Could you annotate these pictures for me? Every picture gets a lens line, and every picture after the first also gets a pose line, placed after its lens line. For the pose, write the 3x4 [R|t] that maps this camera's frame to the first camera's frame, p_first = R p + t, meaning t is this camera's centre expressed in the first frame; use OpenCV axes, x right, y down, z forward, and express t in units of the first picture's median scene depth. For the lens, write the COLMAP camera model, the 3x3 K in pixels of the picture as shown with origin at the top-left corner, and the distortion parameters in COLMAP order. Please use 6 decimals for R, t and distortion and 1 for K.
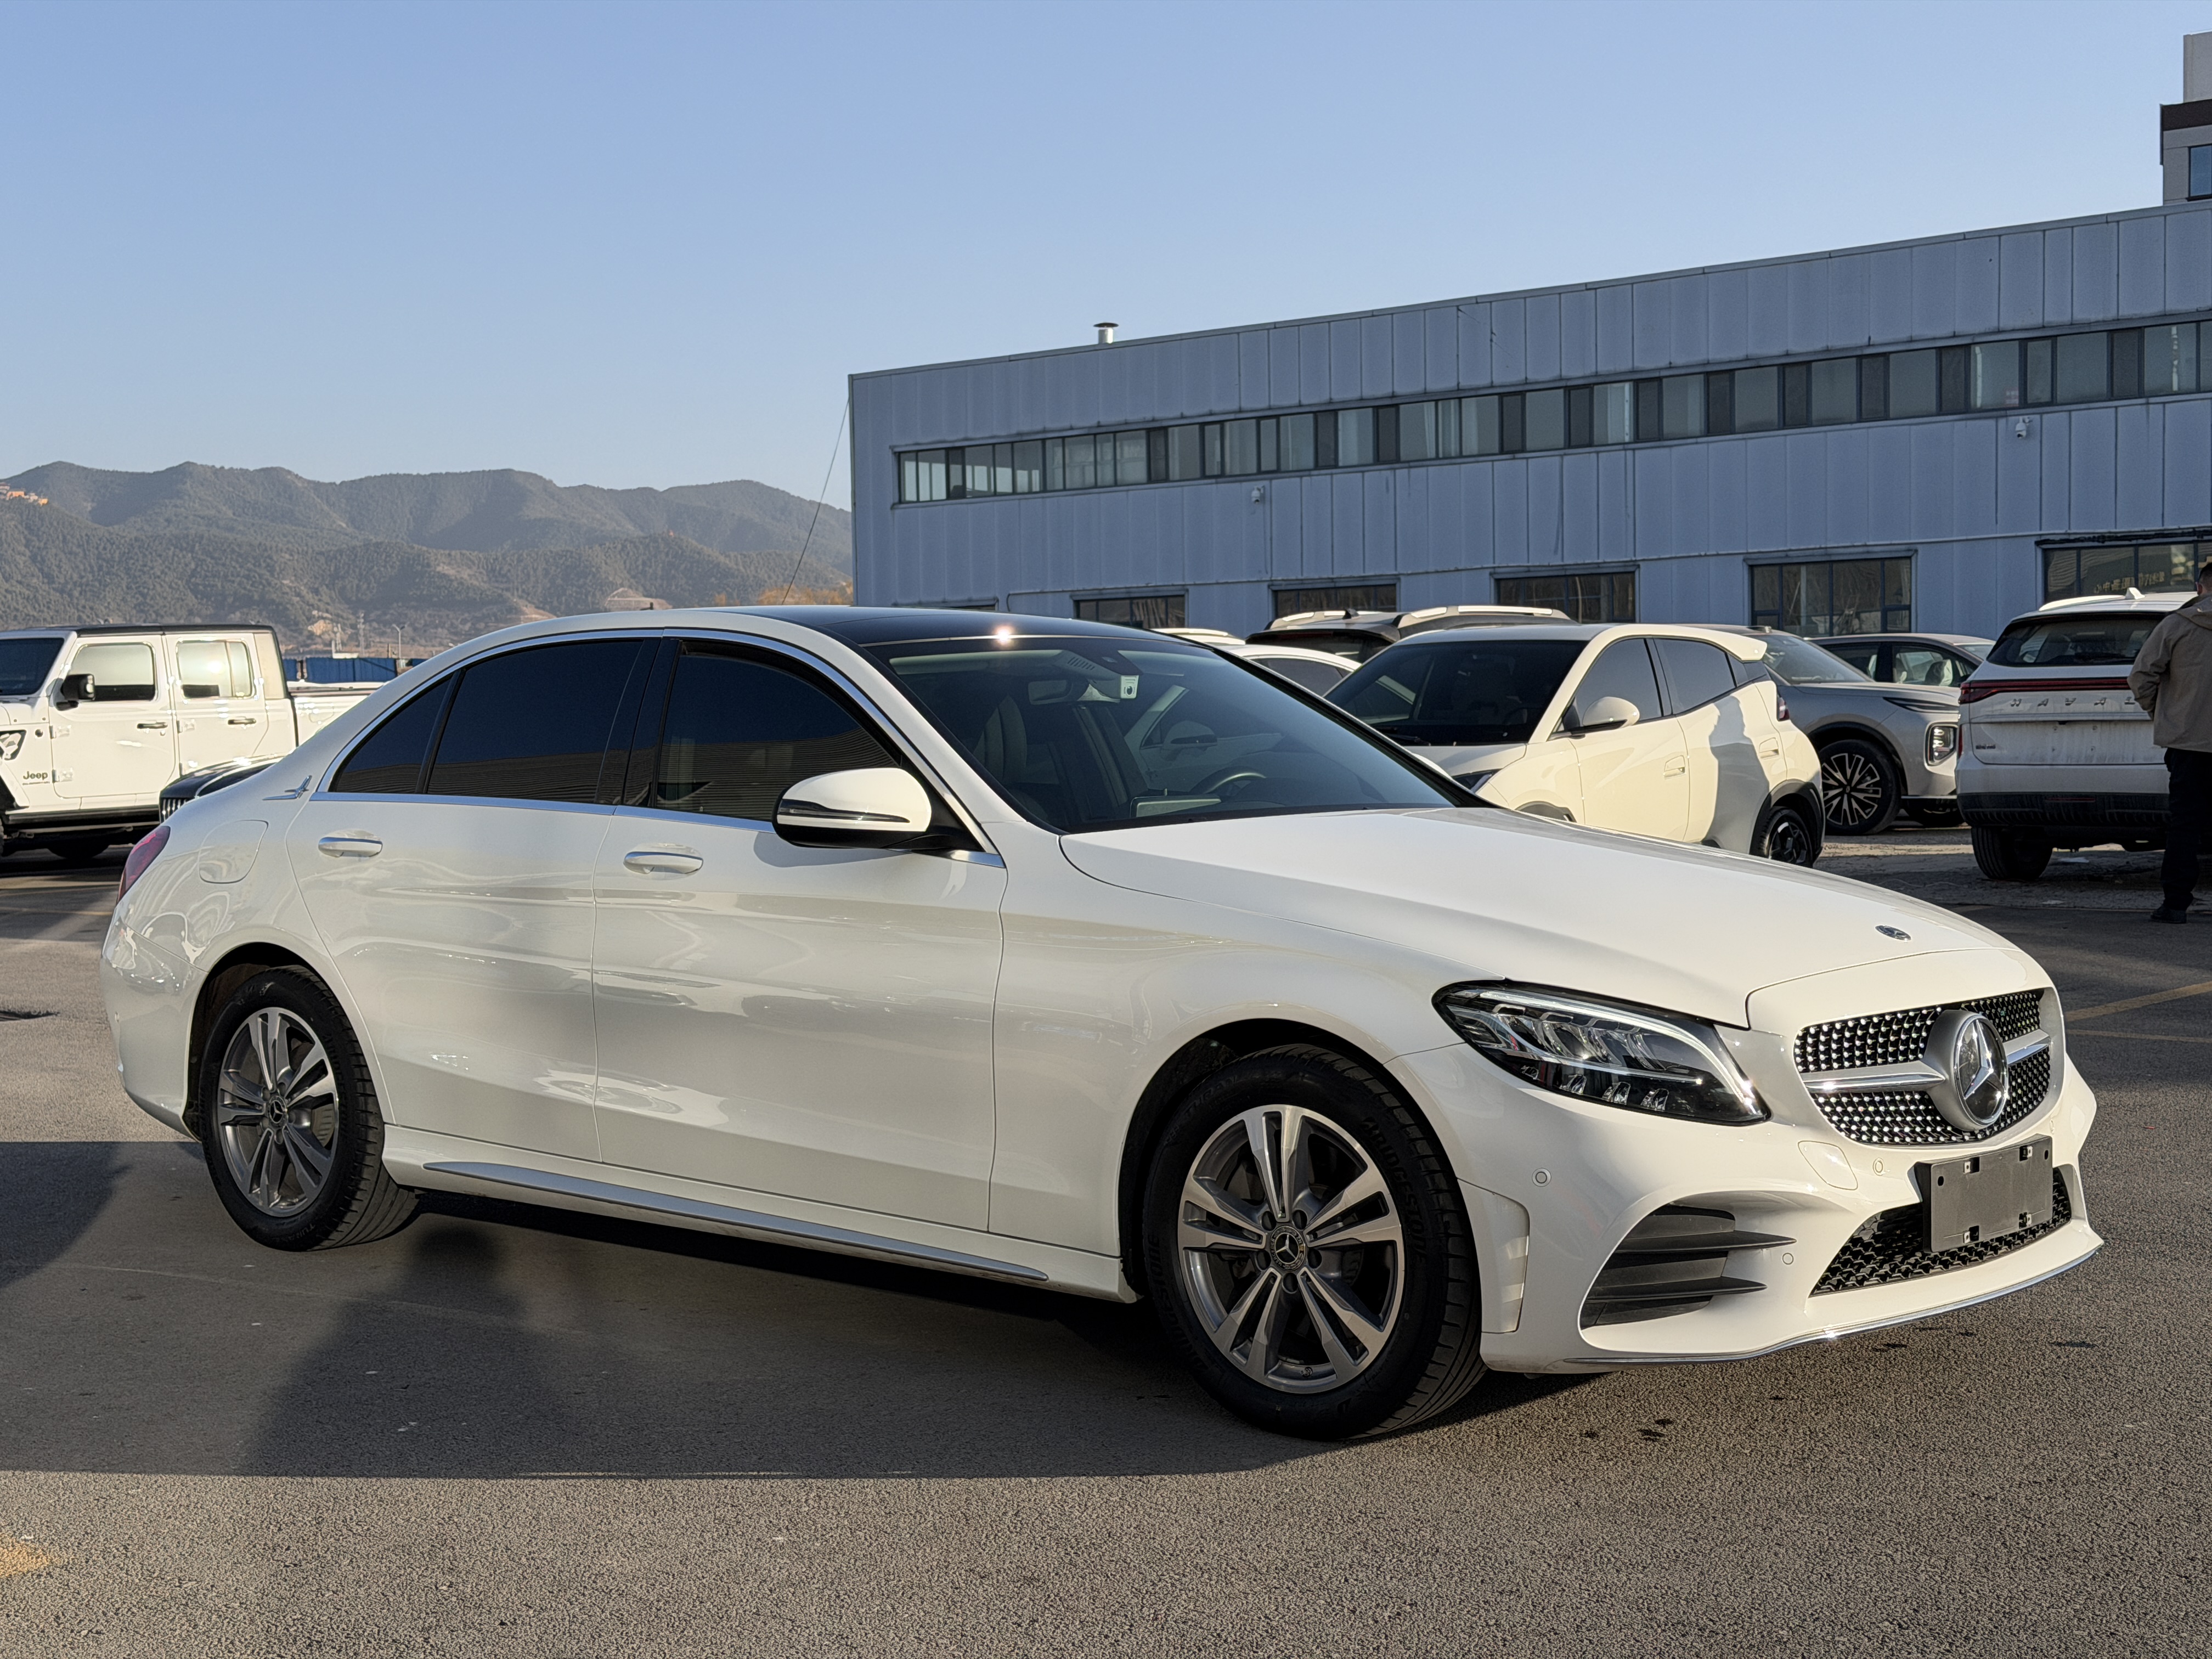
lens RADIAL K [[3072.6, 0, 1097.3], [0, 3072.6, 830.7], [0, 0, 1]] dist [0.126605, 0.000000]
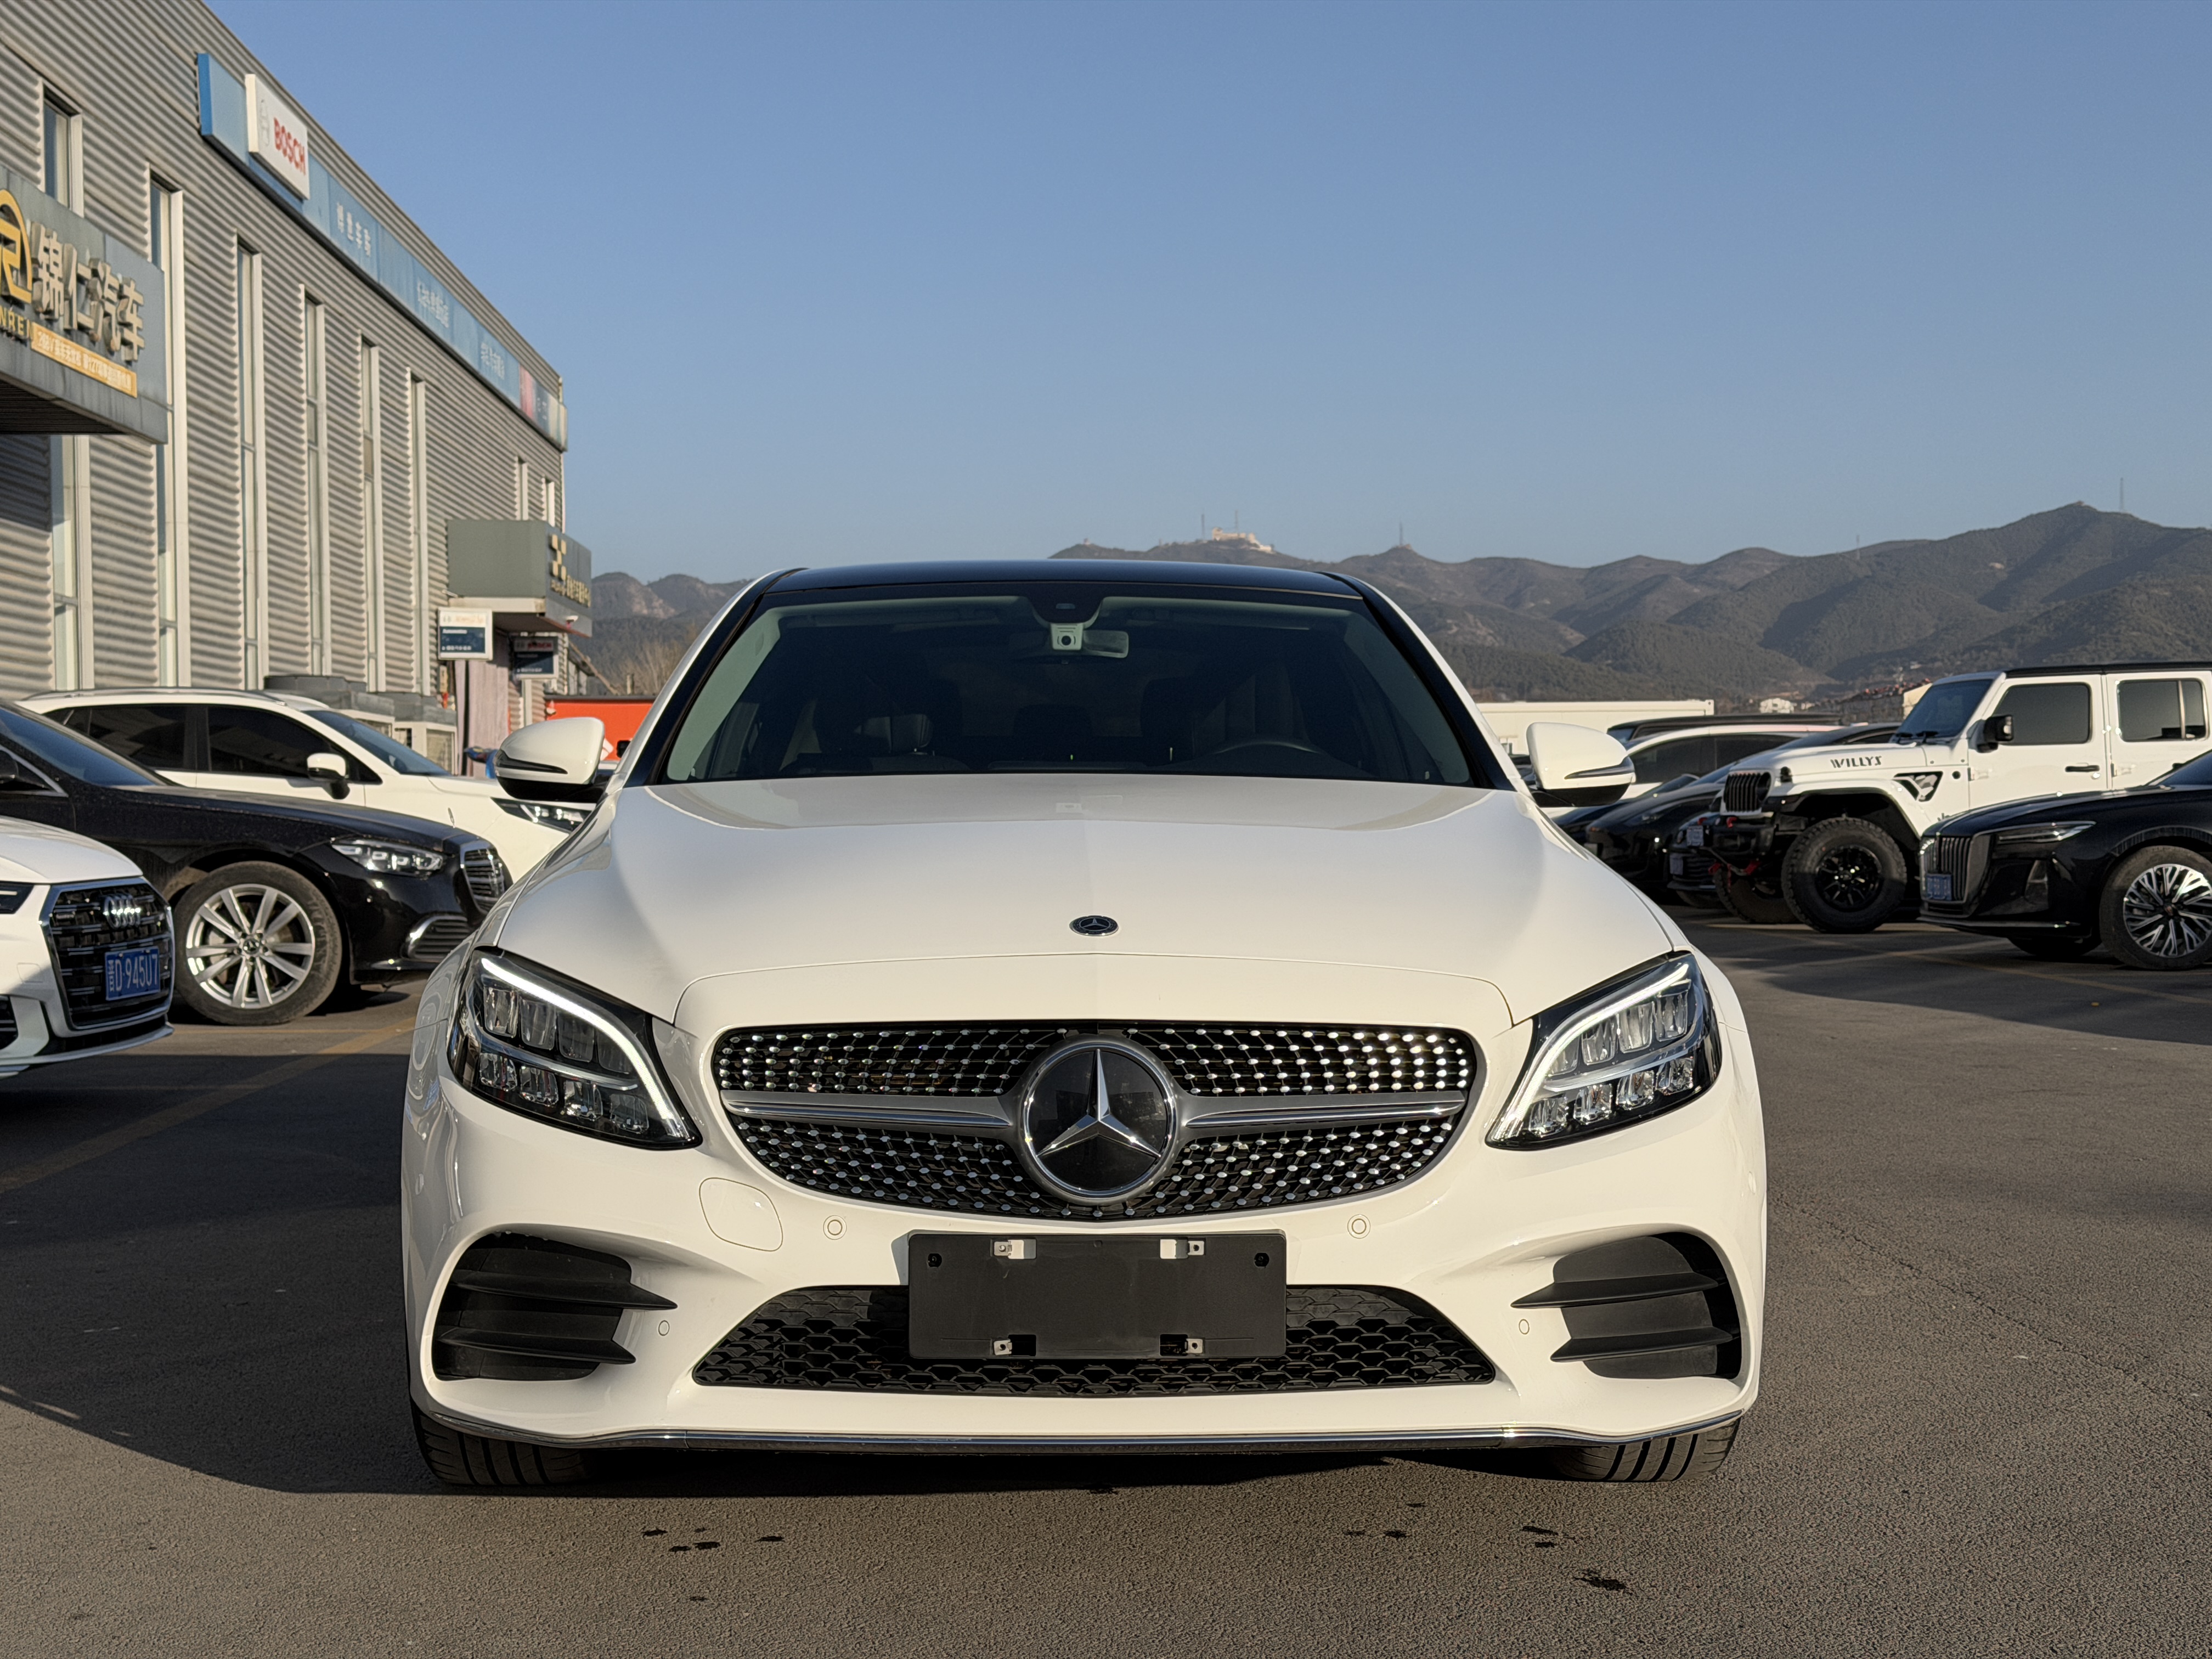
lens RADIAL K [[3072.6, 0, 1103.0], [0, 3072.6, 831.4], [0, 0, 1]] dist [0.126605, 0.000000]
pose [[0.711299, 0.024174, -0.702474, 0.798175], [-0.039637, 0.999198, -0.005750, 0.015389], [0.701771, 0.031934, 0.711686, 0.510373]]
